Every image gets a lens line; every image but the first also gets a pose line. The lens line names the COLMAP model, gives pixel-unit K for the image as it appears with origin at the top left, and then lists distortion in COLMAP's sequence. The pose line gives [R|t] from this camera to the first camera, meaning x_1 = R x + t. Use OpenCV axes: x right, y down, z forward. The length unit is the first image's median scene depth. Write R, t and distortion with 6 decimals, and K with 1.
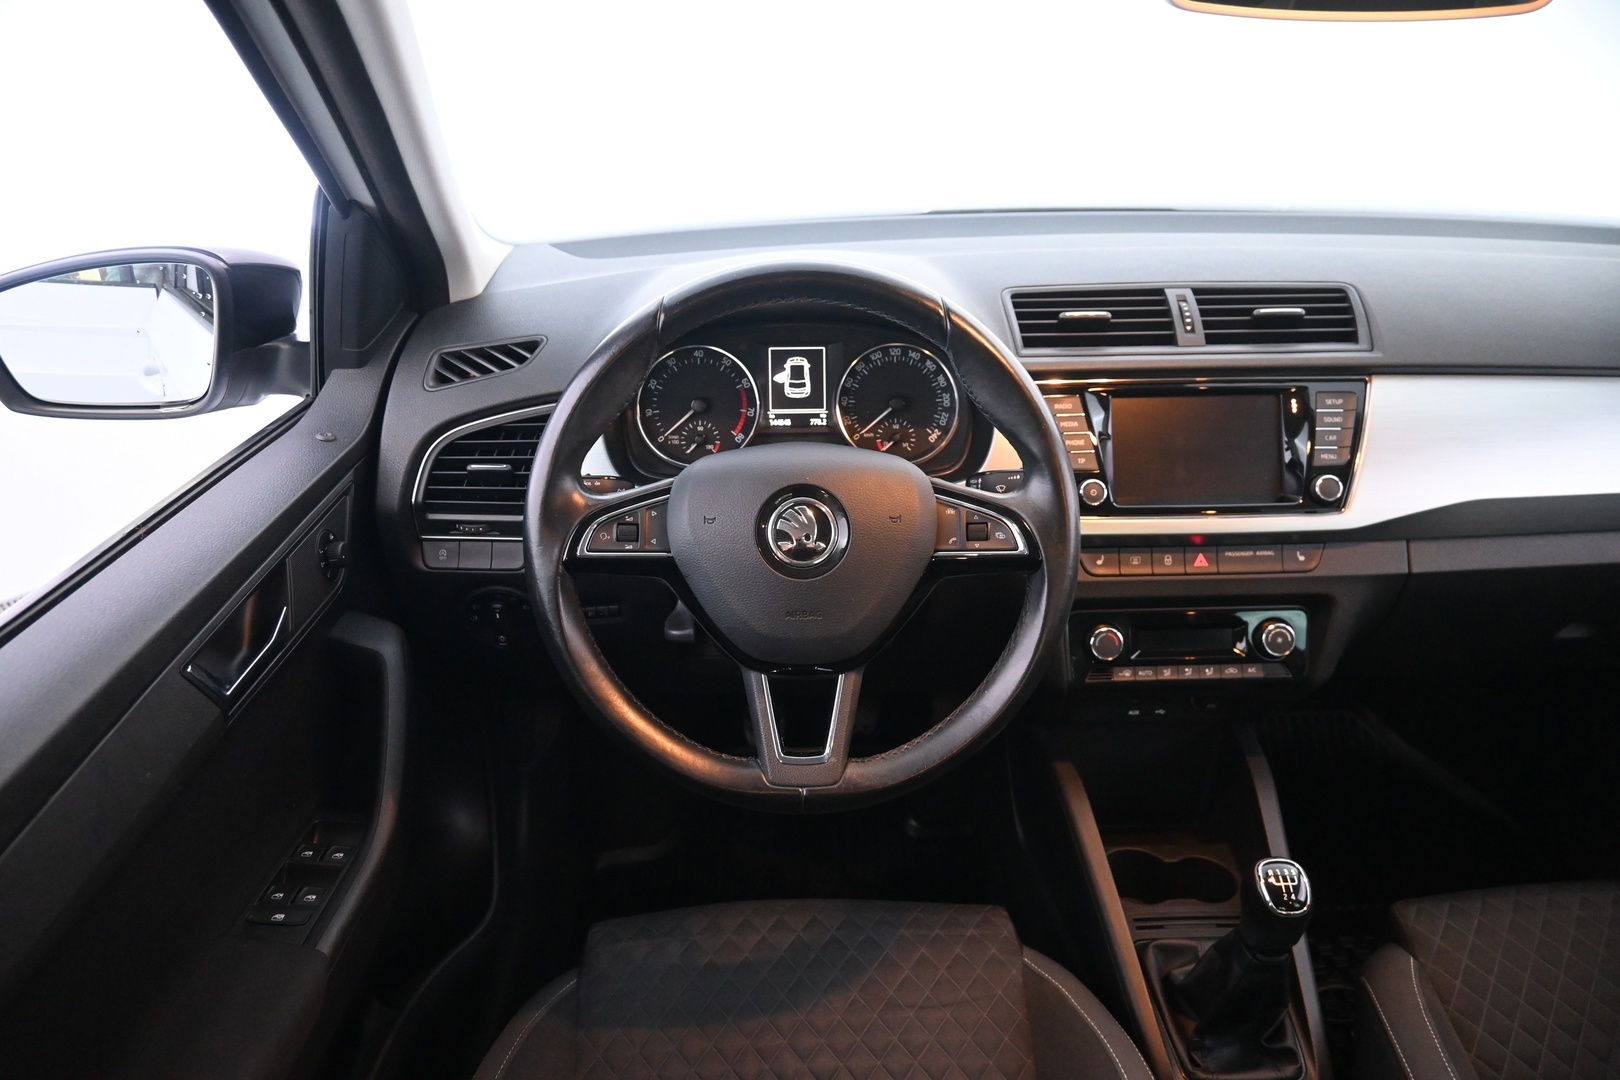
lens RADIAL K [[1141.8, 0, 813.6], [0, 1141.8, 540.6], [0, 0, 1]] dist [-0.006084, -0.000438]
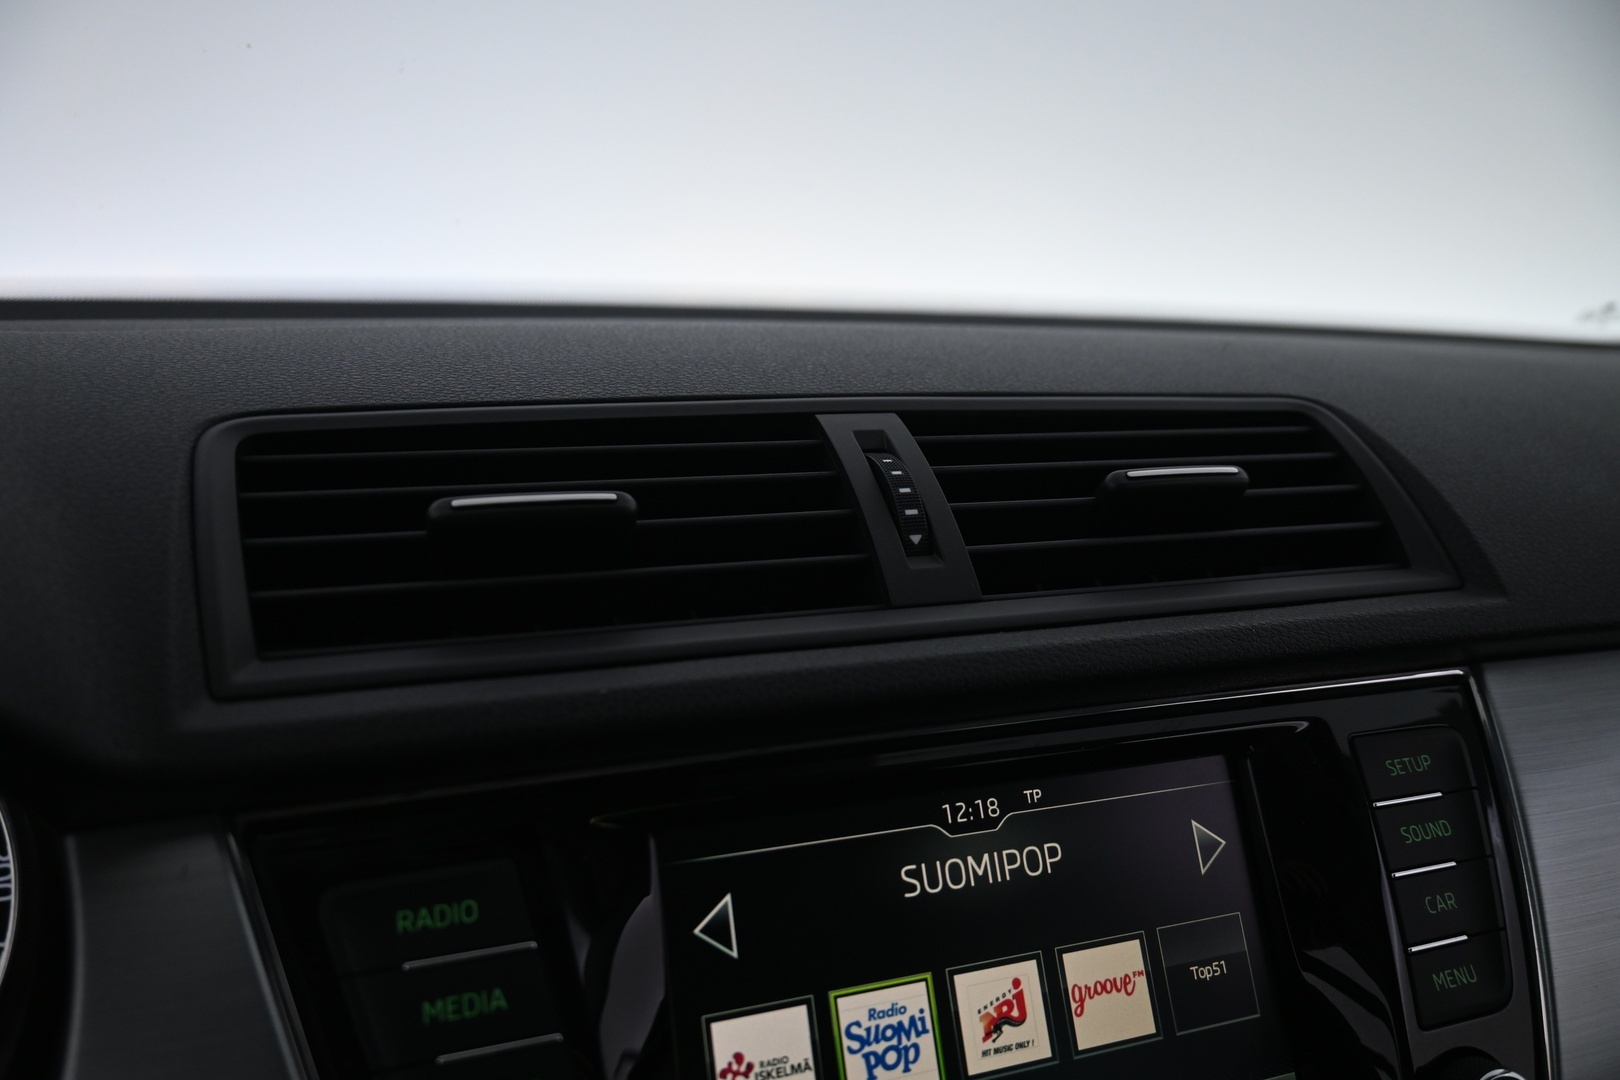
lens RADIAL K [[1215.2, 0, 809.8], [0, 1215.2, 538.8], [0, 0, 1]] dist [0.007958, 0.001497]
pose [[0.945323, -0.037101, 0.324020, 0.206773], [0.100777, 0.978118, -0.182017, -0.134276], [-0.310176, 0.204718, 0.928376, 0.728412]]
